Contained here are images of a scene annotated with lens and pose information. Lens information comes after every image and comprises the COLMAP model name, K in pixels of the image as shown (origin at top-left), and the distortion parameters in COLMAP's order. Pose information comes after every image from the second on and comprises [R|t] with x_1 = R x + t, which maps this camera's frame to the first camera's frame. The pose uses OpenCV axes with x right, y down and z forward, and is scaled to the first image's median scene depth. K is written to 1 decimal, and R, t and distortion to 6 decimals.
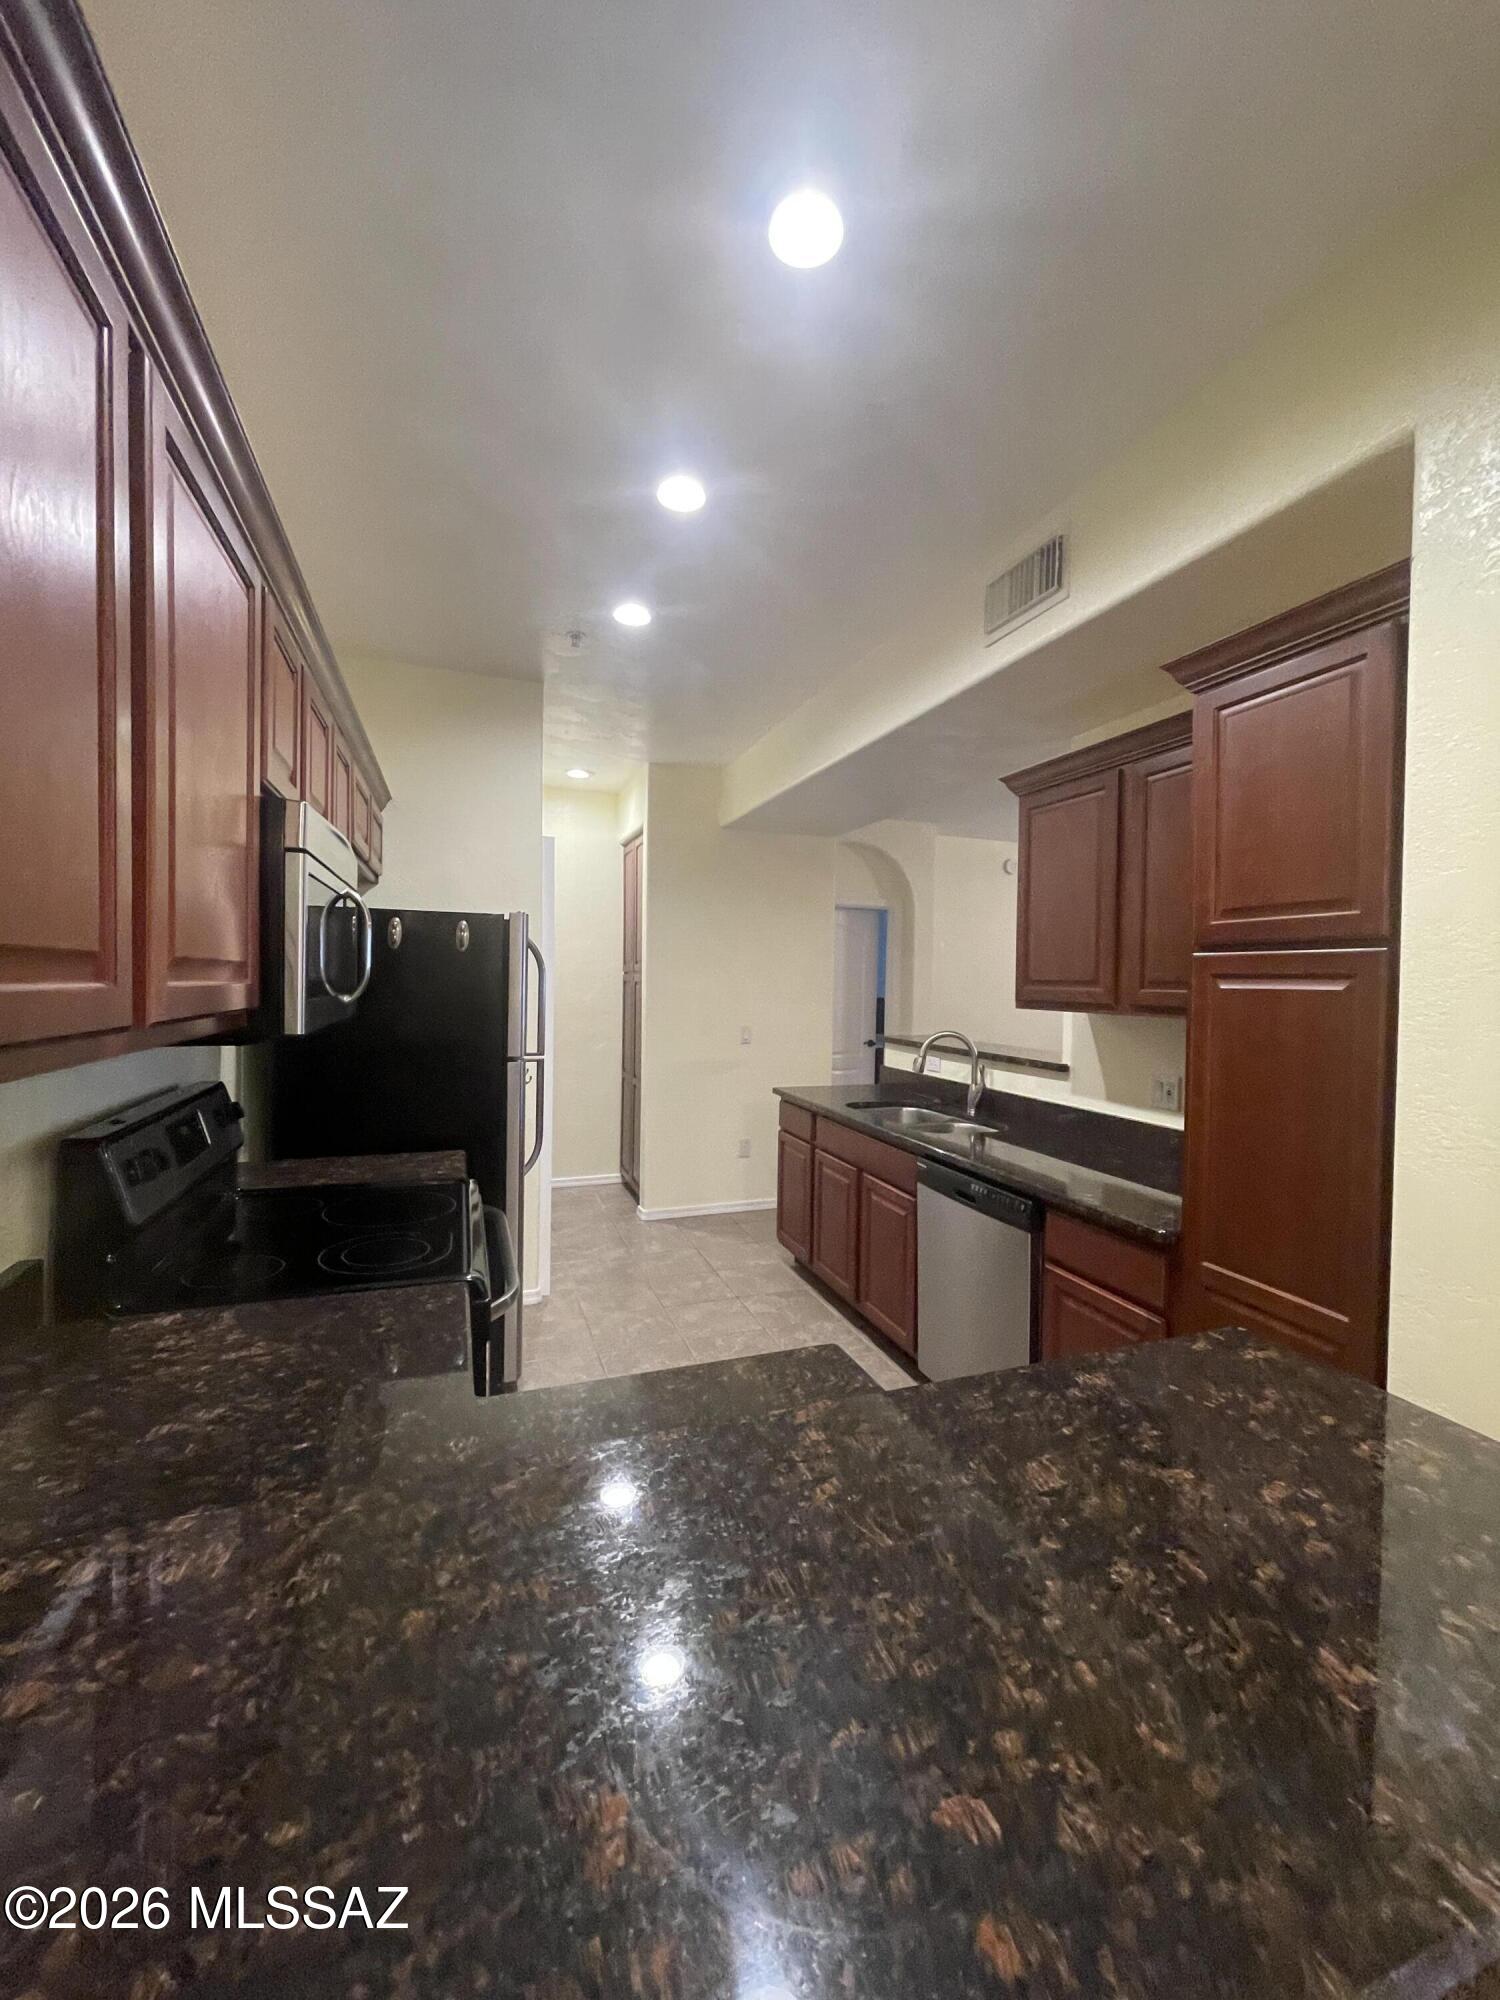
lens RADIAL K [[800.3, 0, 750.4], [0, 800.3, 995.0], [0, 0, 1]] dist [0.000082, -0.000051]
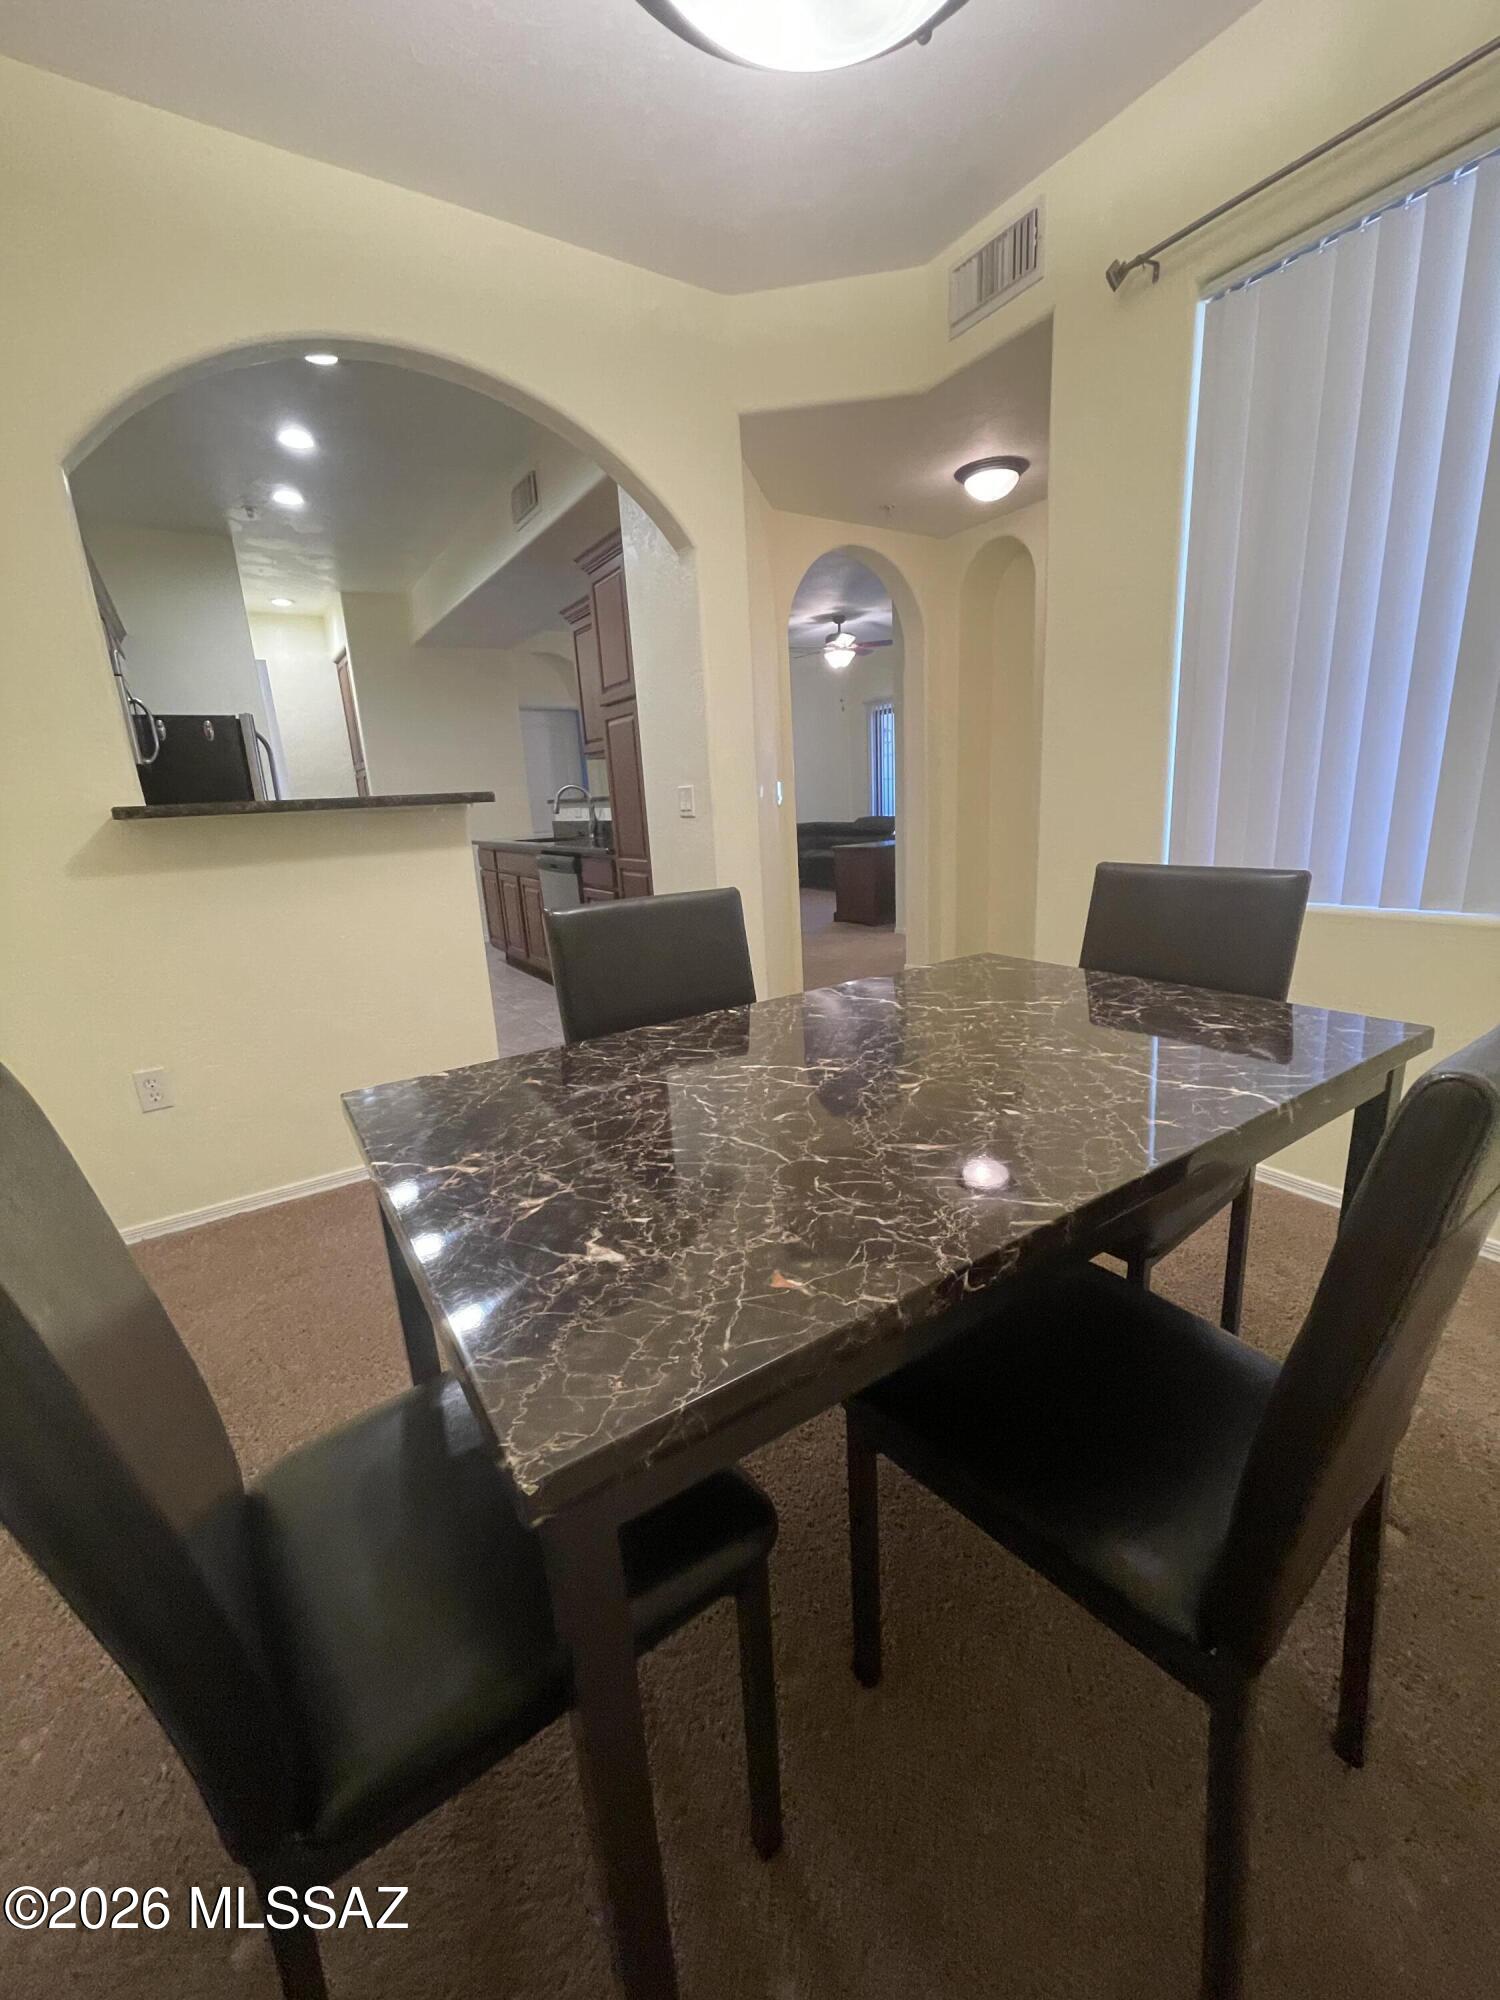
lens RADIAL K [[800.3, 0, 751.8], [0, 800.3, 999.7], [0, 0, 1]] dist [0.000082, -0.000051]
pose [[0.969192, -0.122935, 0.213431, 0.212841], [0.071797, 0.969911, 0.232632, 0.116733], [-0.235608, -0.210141, 0.948857, -0.666461]]
